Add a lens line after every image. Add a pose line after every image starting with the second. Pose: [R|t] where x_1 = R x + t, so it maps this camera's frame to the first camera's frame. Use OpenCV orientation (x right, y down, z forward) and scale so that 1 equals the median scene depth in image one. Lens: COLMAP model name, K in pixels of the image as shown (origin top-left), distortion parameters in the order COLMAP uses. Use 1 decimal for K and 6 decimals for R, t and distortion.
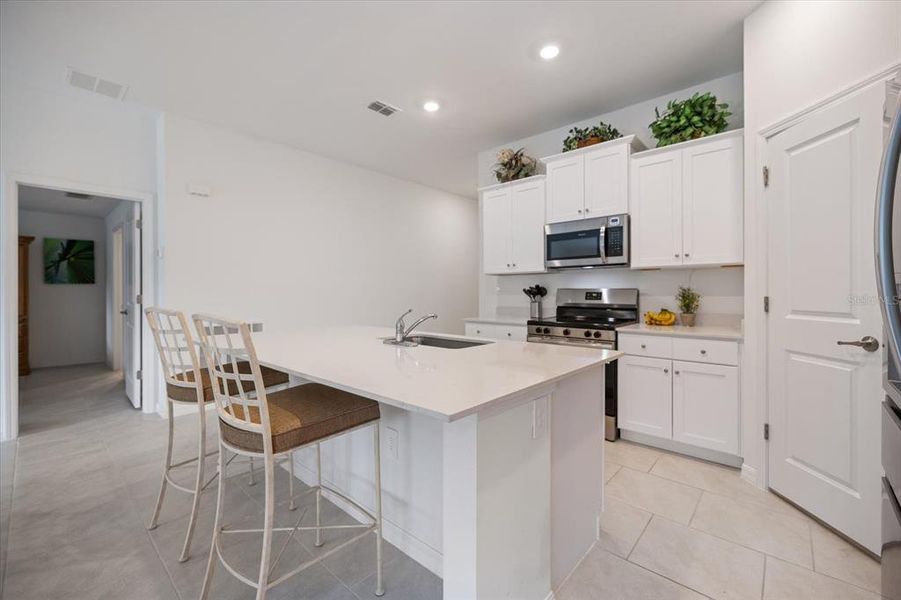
lens RADIAL K [[375.3, 0, 452.8], [0, 375.3, 296.4], [0, 0, 1]] dist [0.002277, 0.000499]
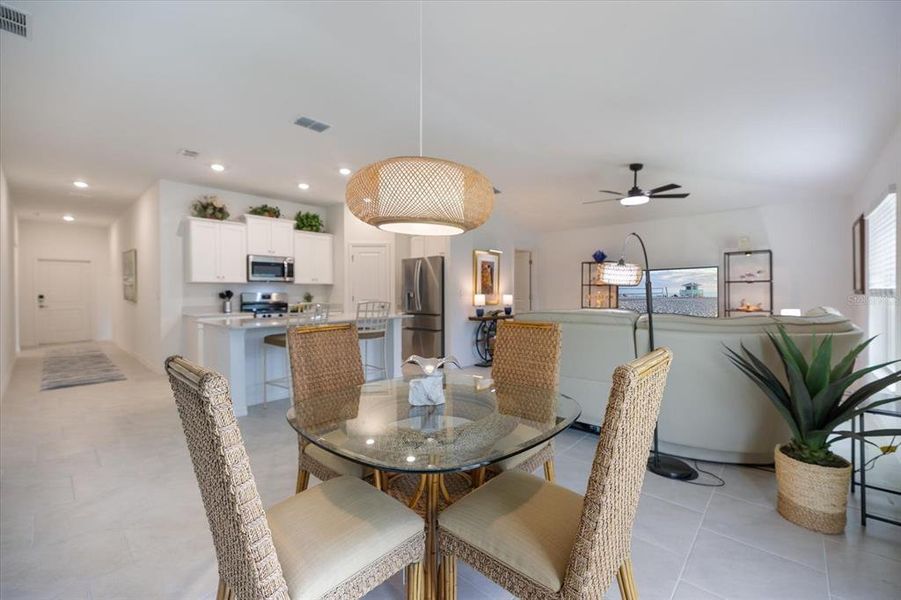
lens RADIAL K [[375.3, 0, 452.8], [0, 375.3, 296.4], [0, 0, 1]] dist [0.002277, 0.000499]
pose [[0.010215, -0.008307, 0.999913, -1.447656], [0.017745, 0.999810, 0.008125, -0.003488], [-0.999790, 0.017661, 0.010361, 0.080126]]
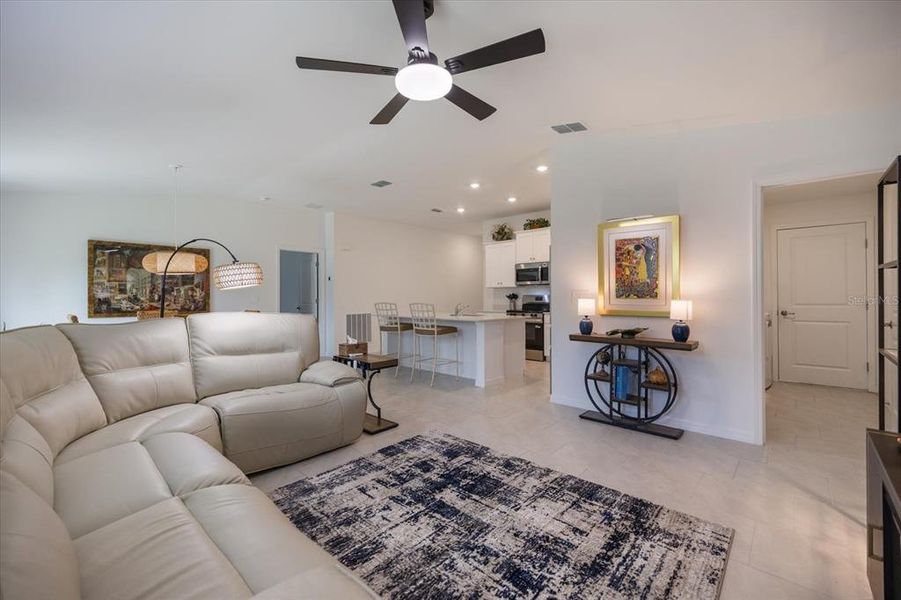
lens RADIAL K [[375.3, 0, 452.8], [0, 375.3, 296.4], [0, 0, 1]] dist [0.002277, 0.000499]
pose [[0.999963, -0.004891, -0.007048, -0.086793], [0.004802, 0.999908, -0.012666, 0.010702], [0.007109, 0.012632, 0.999895, -1.077757]]
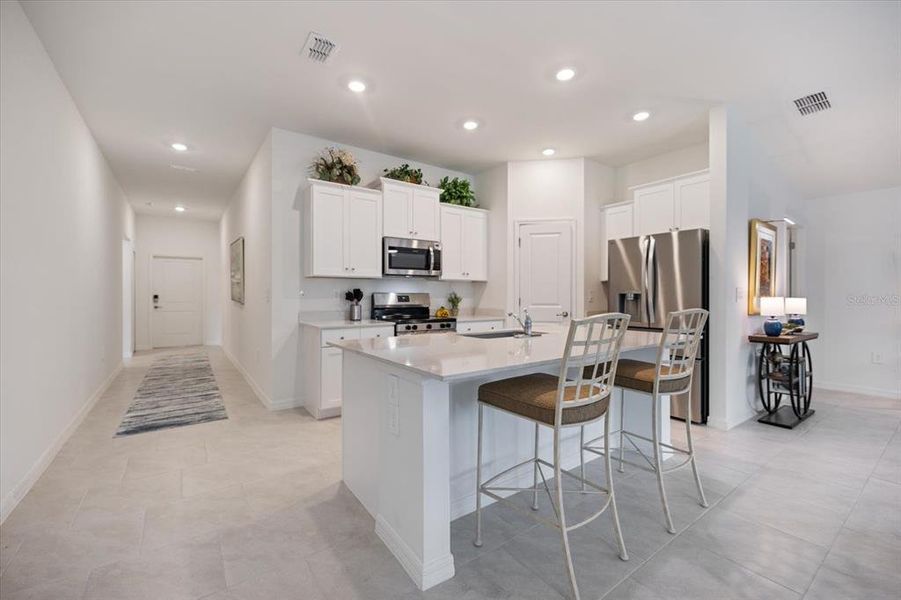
lens RADIAL K [[375.3, 0, 452.8], [0, 375.3, 296.4], [0, 0, 1]] dist [0.002277, 0.000499]
pose [[0.211339, -0.001340, 0.977412, -0.842492], [0.012606, 0.999920, -0.001354, -0.005588], [-0.977332, 0.012607, 0.211339, 0.574095]]
